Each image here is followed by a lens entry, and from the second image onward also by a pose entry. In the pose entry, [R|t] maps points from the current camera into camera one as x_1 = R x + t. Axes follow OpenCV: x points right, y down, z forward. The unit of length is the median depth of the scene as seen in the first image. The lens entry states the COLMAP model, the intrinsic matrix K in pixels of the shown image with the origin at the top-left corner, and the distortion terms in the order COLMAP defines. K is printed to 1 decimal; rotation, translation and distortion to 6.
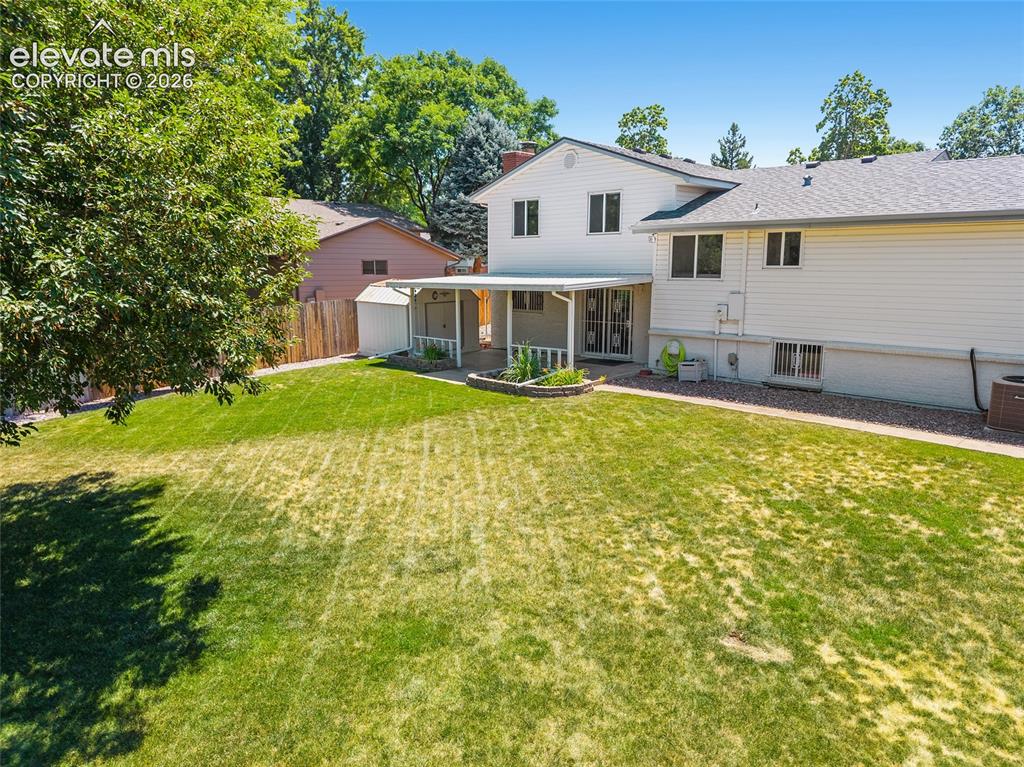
lens RADIAL K [[692.0, 0, 512.0], [0, 692.0, 383.5], [0, 0, 1]] dist [0.027871, -0.039271]
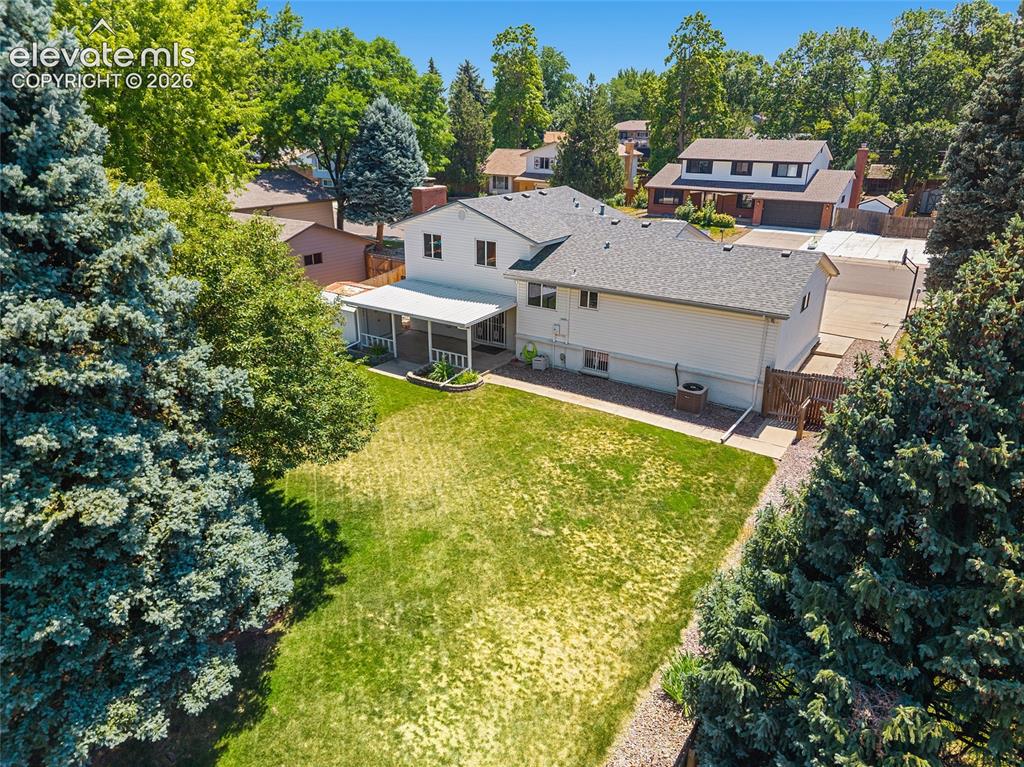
lens RADIAL K [[678.9, 0, 512.0], [0, 678.9, 383.5], [0, 0, 1]] dist [0.086665, -0.124351]
pose [[0.985391, -0.052824, 0.161907, -0.131524], [0.021332, 0.981477, 0.190389, -0.470404], [-0.168966, -0.184154, 0.968265, -0.995132]]
